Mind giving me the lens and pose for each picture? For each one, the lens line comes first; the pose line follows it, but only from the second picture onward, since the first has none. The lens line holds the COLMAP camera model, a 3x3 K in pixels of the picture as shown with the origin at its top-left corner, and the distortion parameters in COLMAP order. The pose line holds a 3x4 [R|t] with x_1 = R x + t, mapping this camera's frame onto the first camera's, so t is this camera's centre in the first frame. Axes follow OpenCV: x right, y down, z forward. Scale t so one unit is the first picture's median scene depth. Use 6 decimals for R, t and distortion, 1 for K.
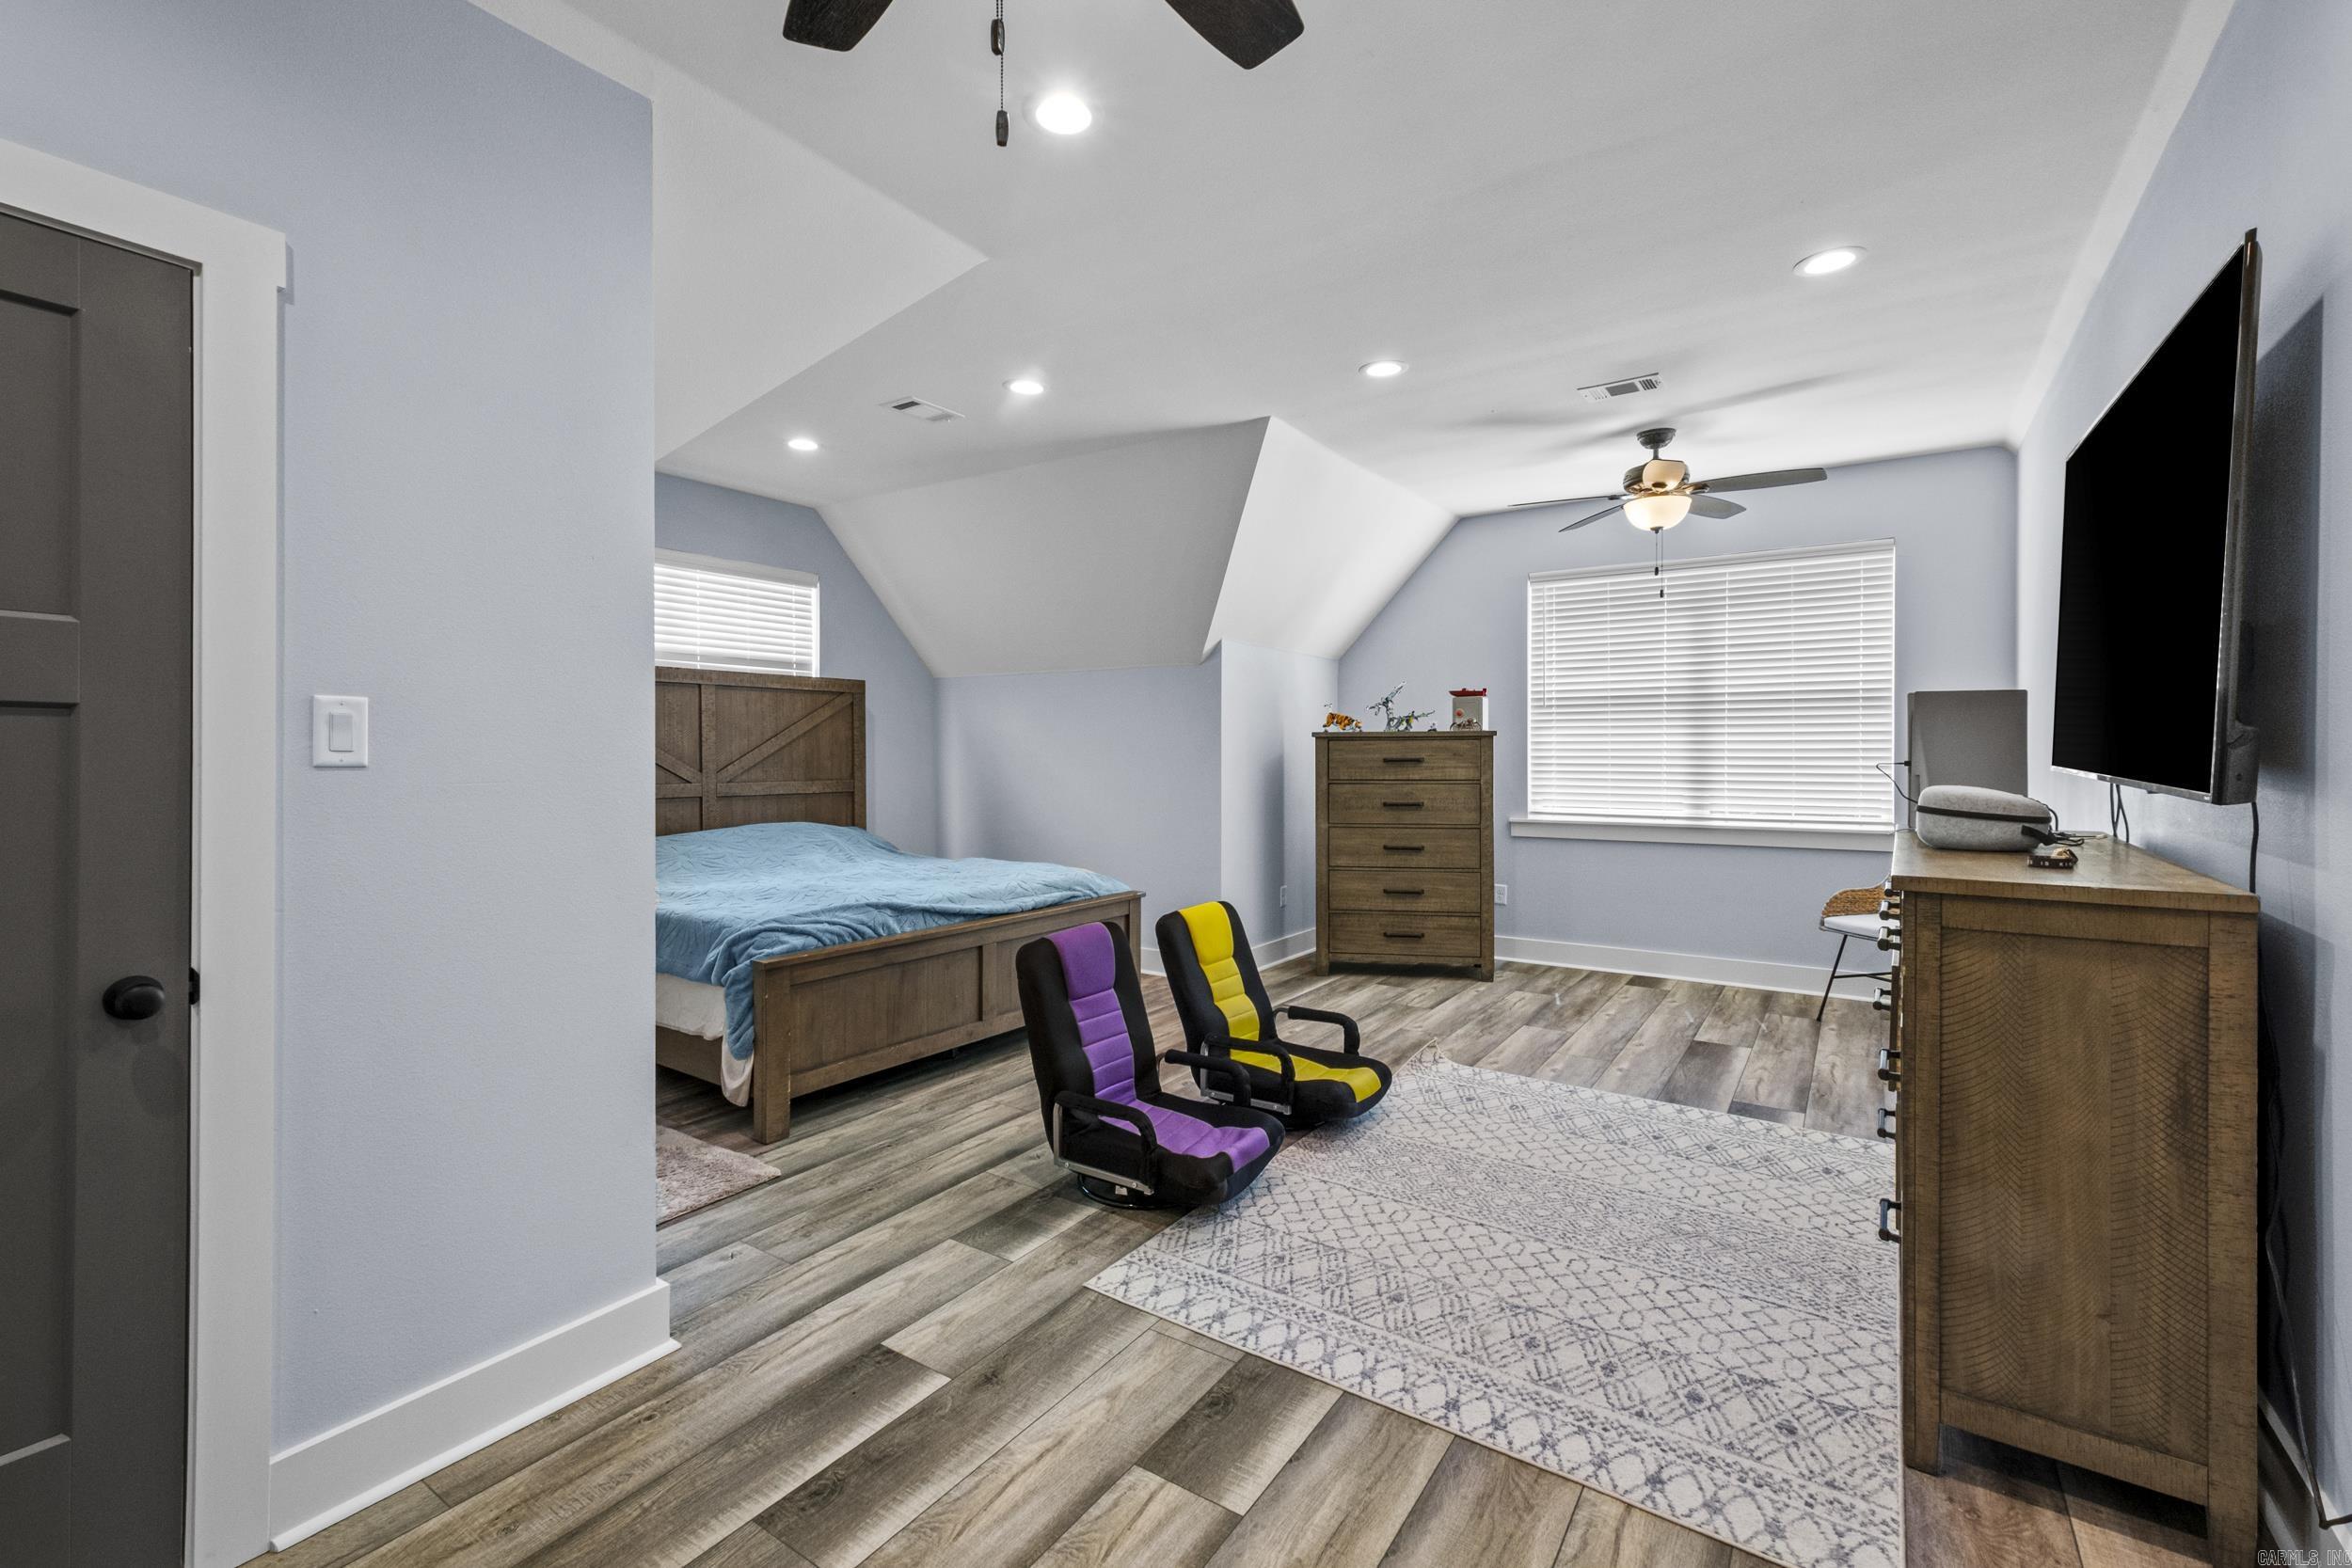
lens RADIAL K [[1043.1, 0, 1158.7], [0, 1043.1, 772.7], [0, 0, 1]] dist [0.002457, 0.001140]
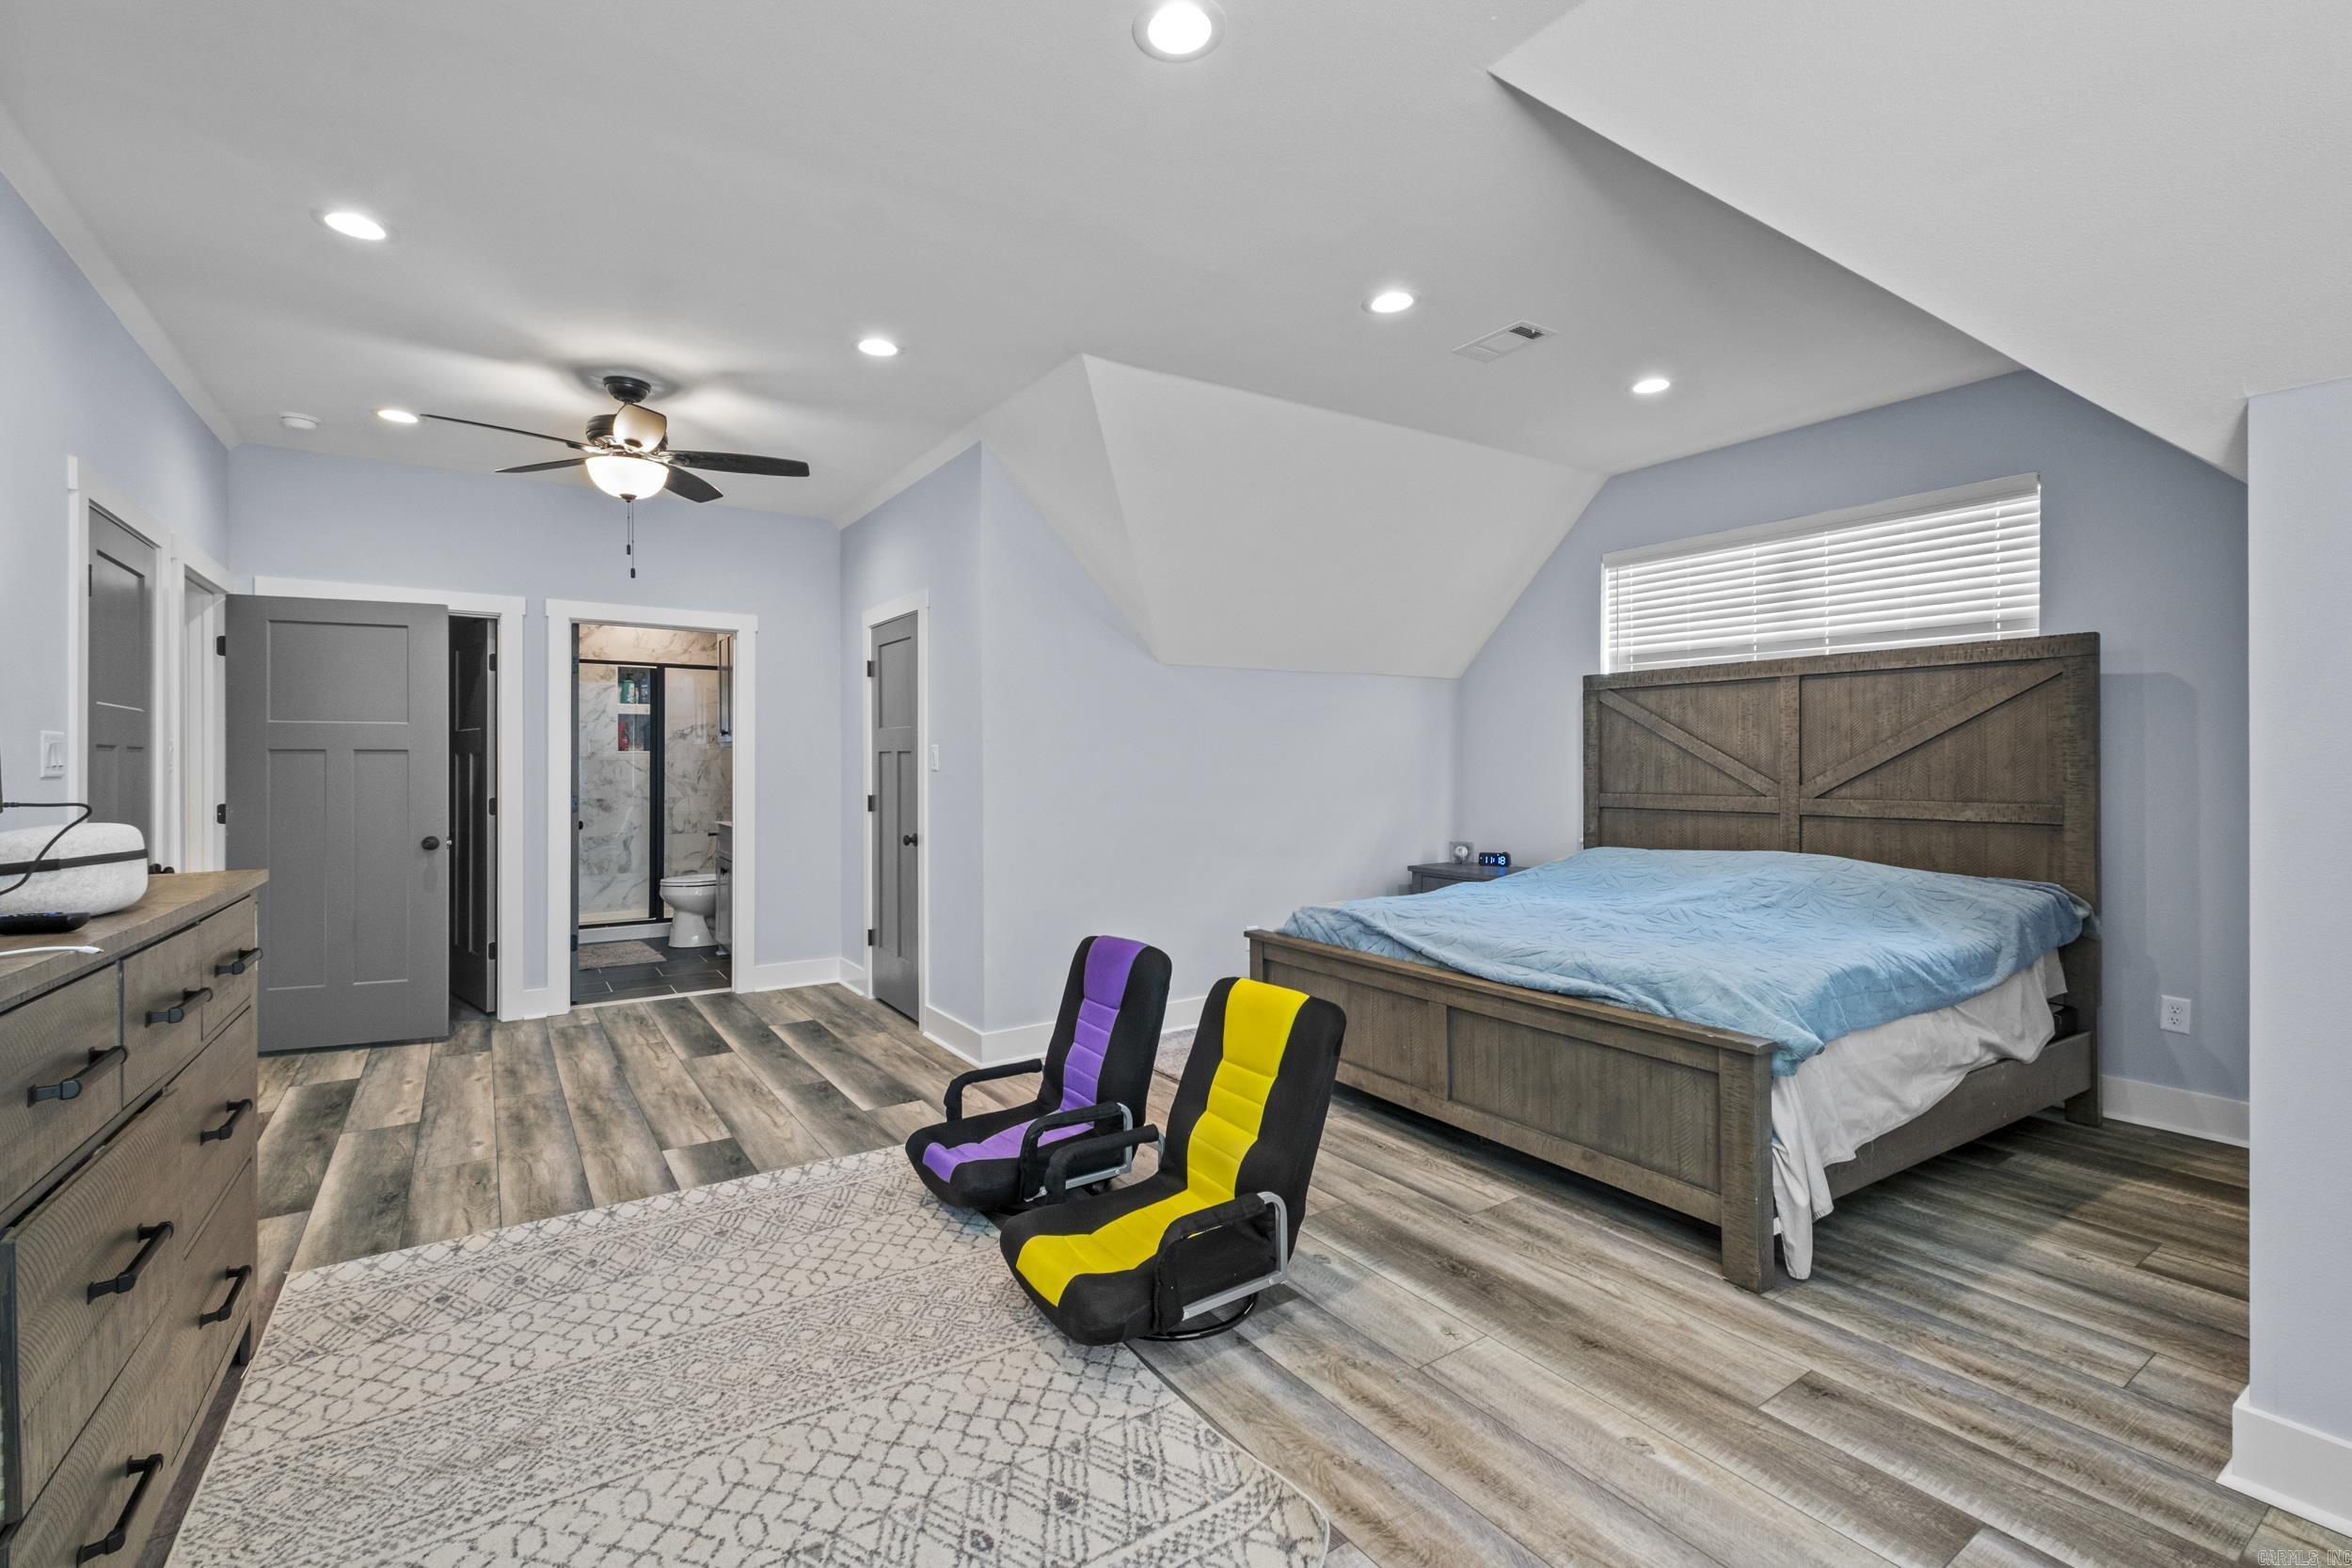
lens RADIAL K [[1043.1, 0, 1159.5], [0, 1043.1, 765.0], [0, 0, 1]] dist [0.002457, 0.001140]
pose [[-0.384371, 0.005269, -0.923164, 1.060827], [-0.013278, 0.999849, 0.011235, -0.037582], [0.923083, 0.016577, -0.384242, 1.801231]]
